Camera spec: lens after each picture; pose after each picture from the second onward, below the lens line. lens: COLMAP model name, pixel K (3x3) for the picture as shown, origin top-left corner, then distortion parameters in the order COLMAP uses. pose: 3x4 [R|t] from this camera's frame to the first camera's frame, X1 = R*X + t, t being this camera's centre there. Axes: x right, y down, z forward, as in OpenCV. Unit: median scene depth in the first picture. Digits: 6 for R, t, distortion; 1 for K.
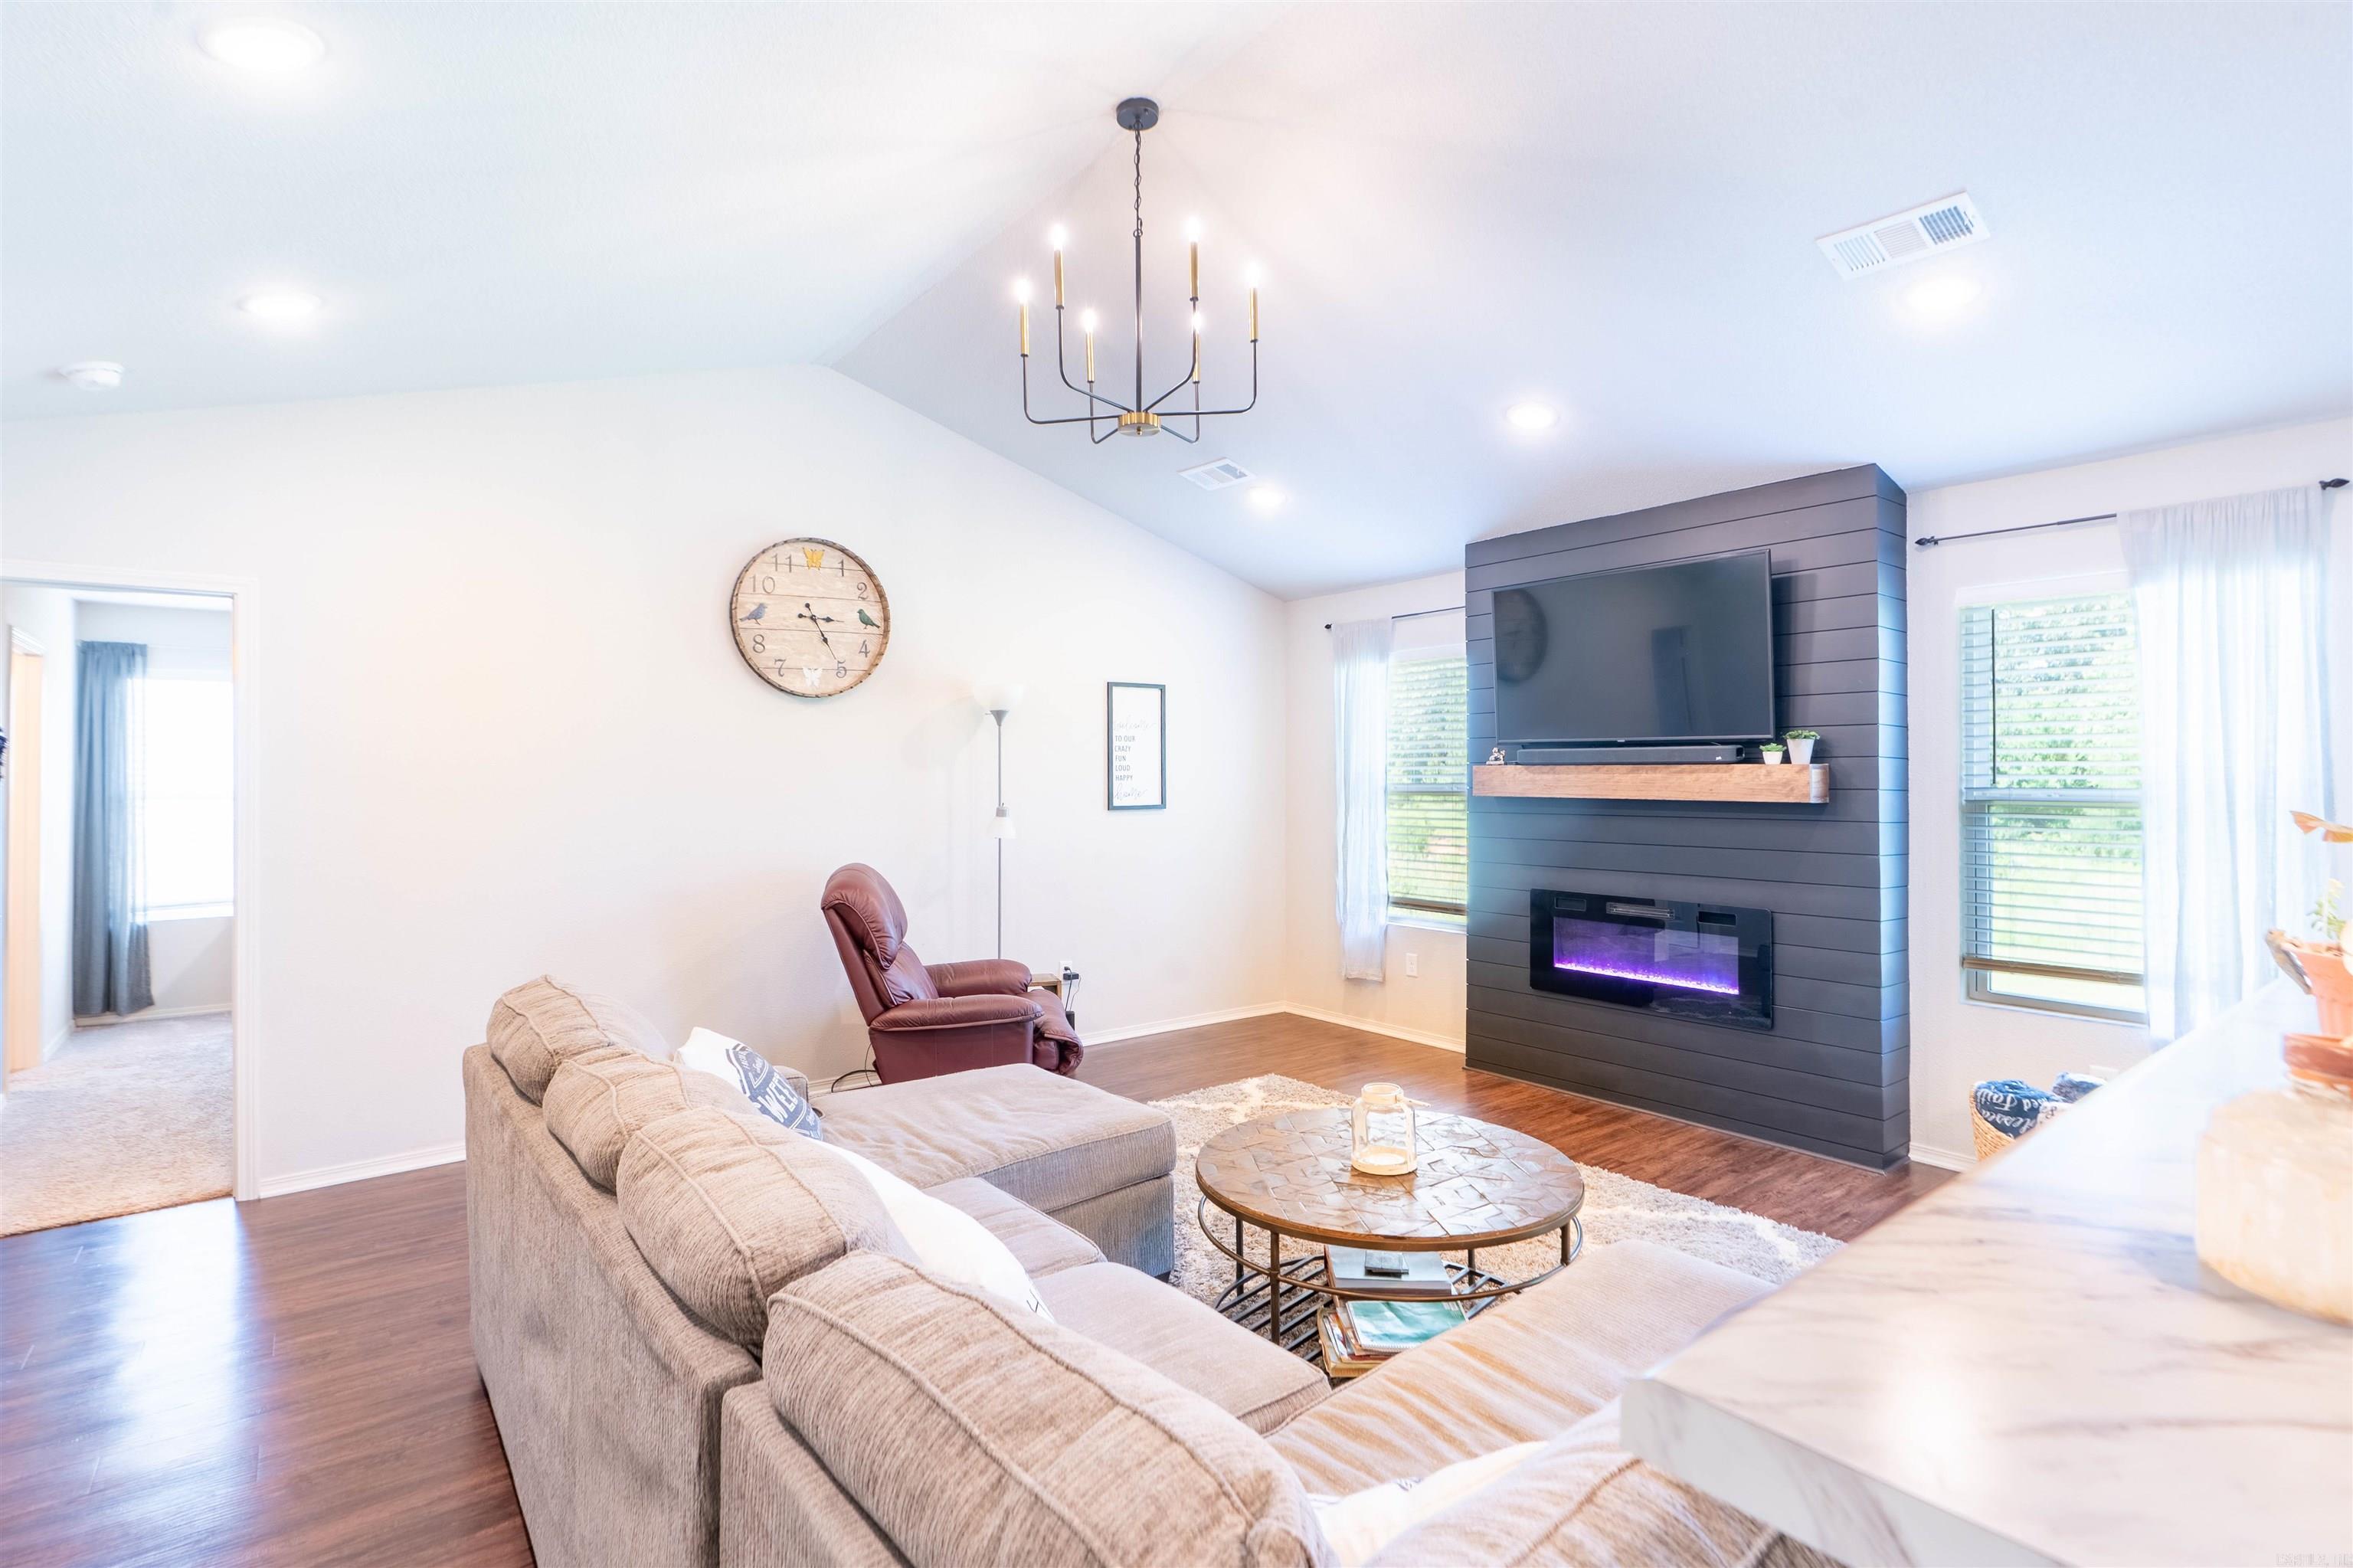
lens RADIAL K [[1129.1, 0, 1173.4], [0, 1129.1, 772.4], [0, 0, 1]] dist [-0.000775, 0.000004]
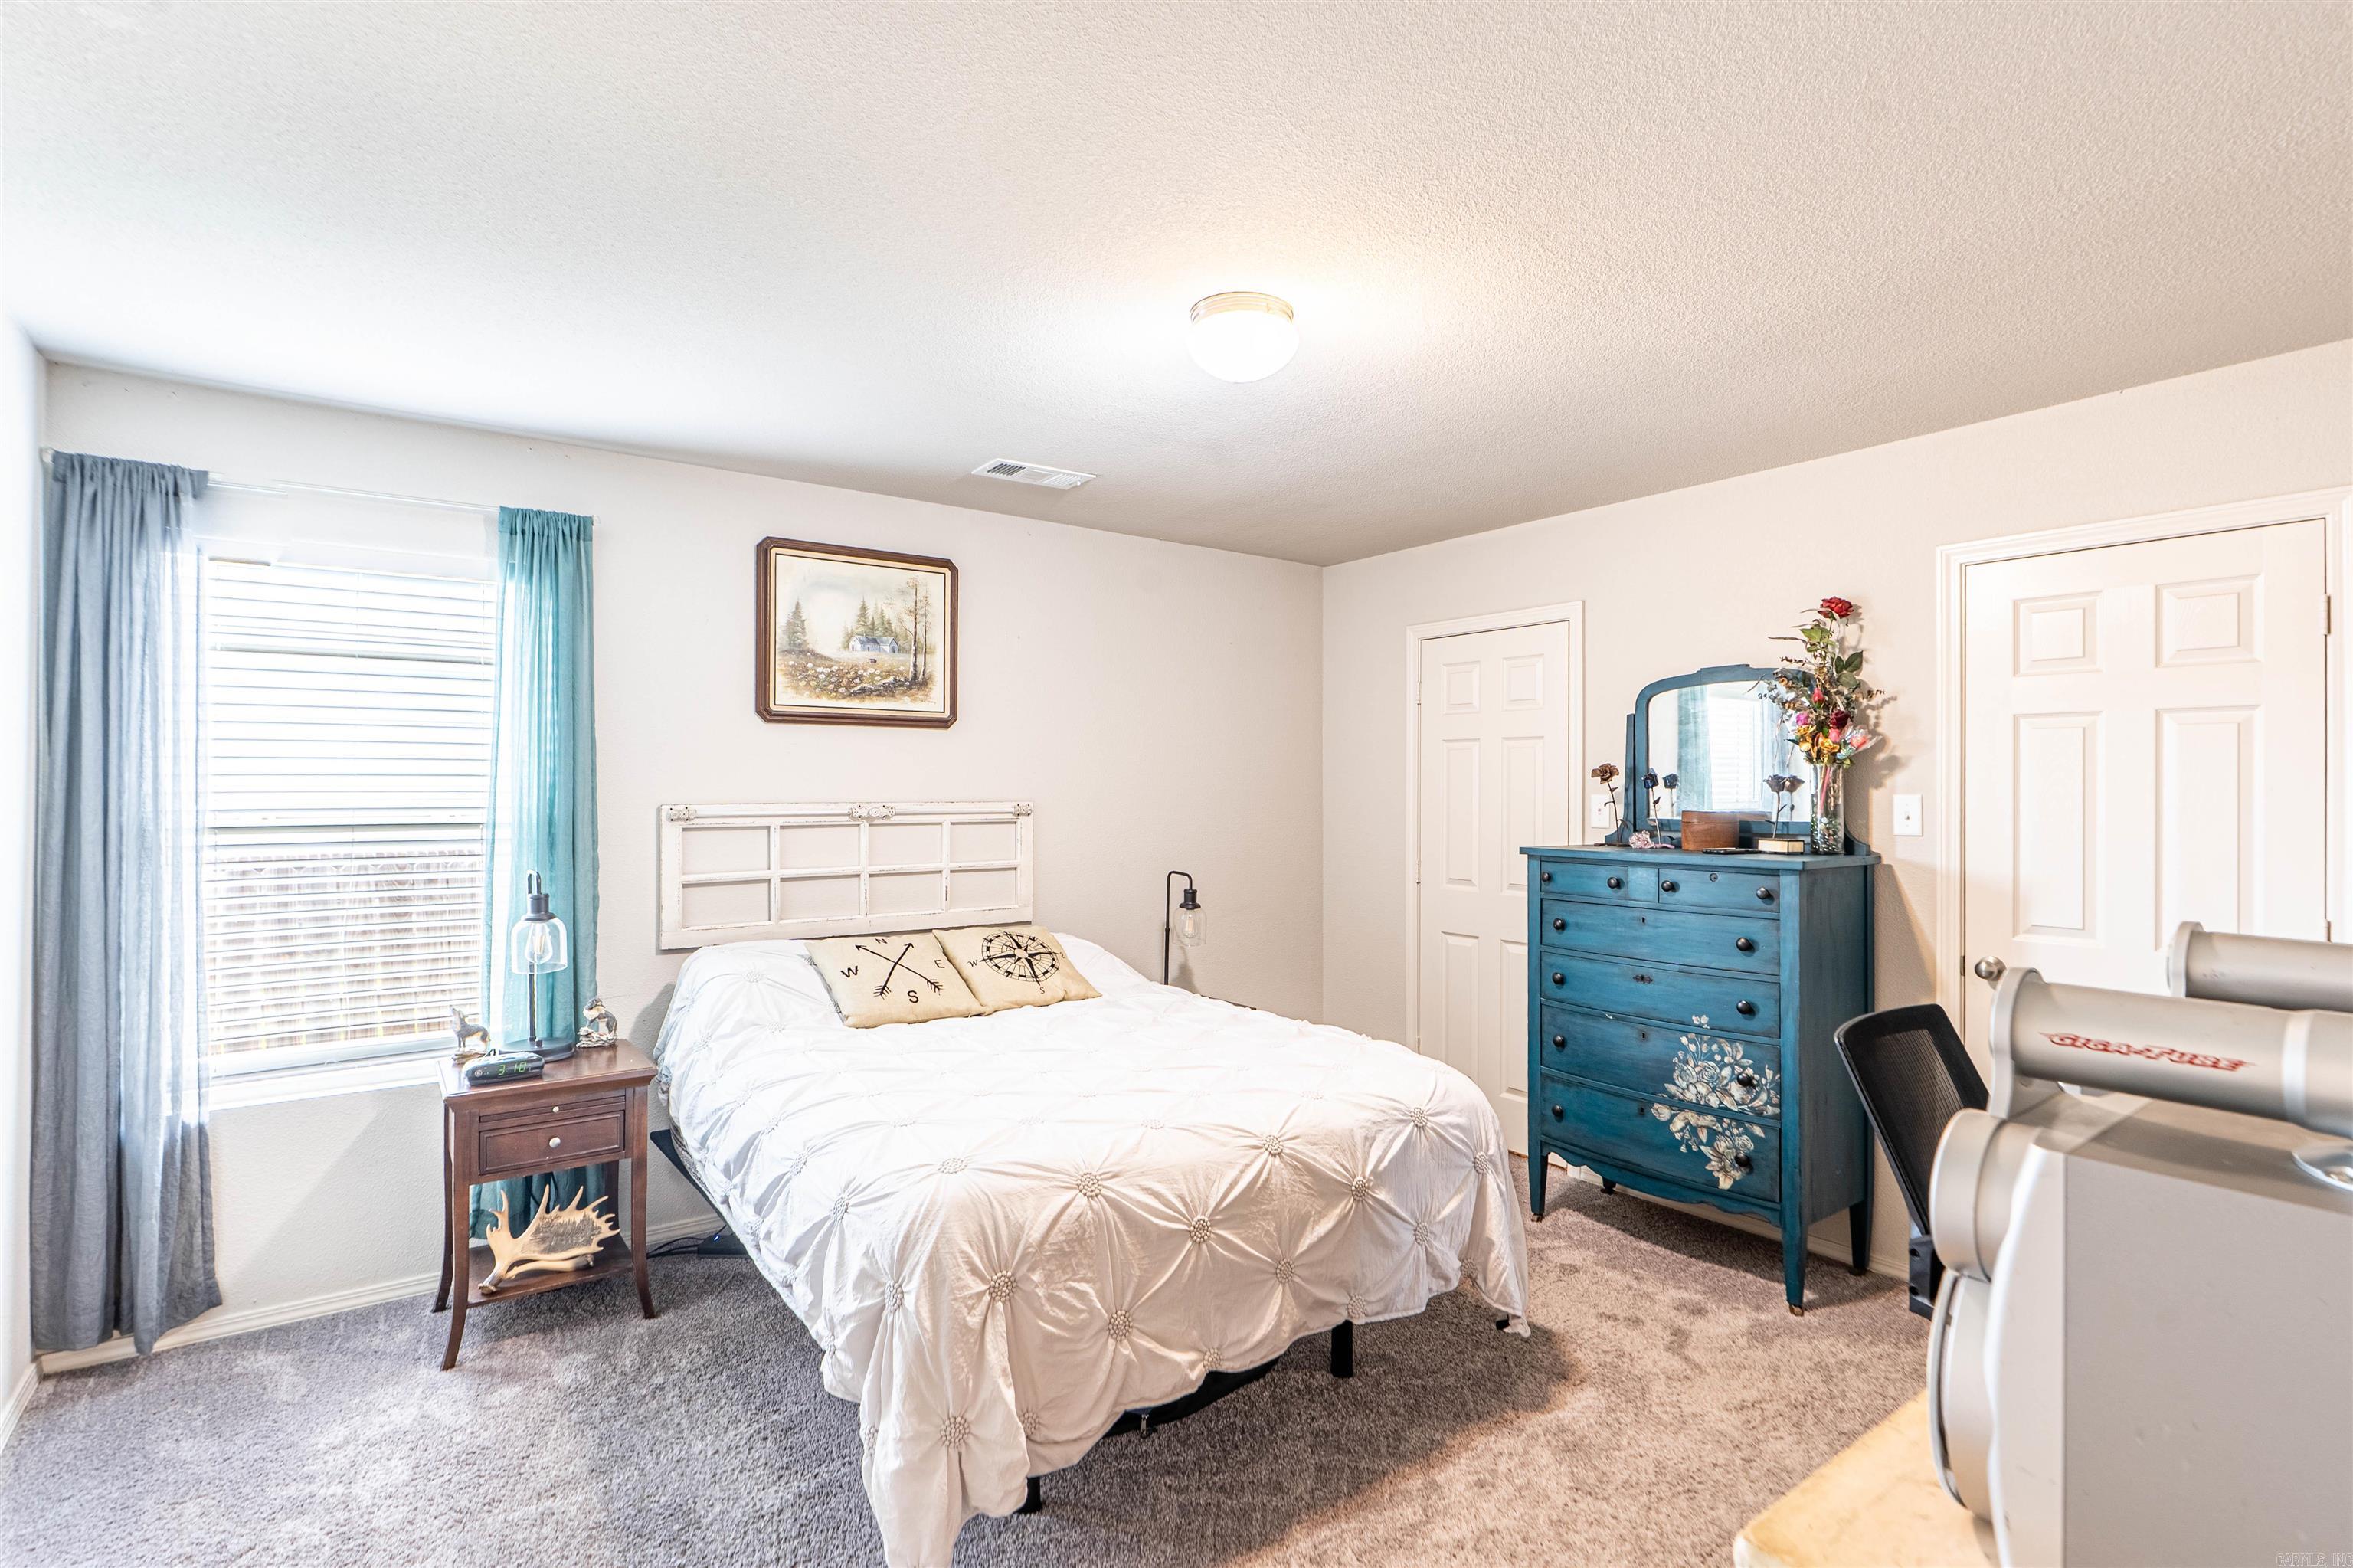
lens RADIAL K [[1129.1, 0, 1181.7], [0, 1129.1, 783.0], [0, 0, 1]] dist [-0.000775, 0.000004]
pose [[0.999195, 0.001987, -0.040063, -0.523923], [-0.002015, 0.999998, -0.000673, 0.004851], [0.040062, 0.000753, 0.999197, 0.588144]]
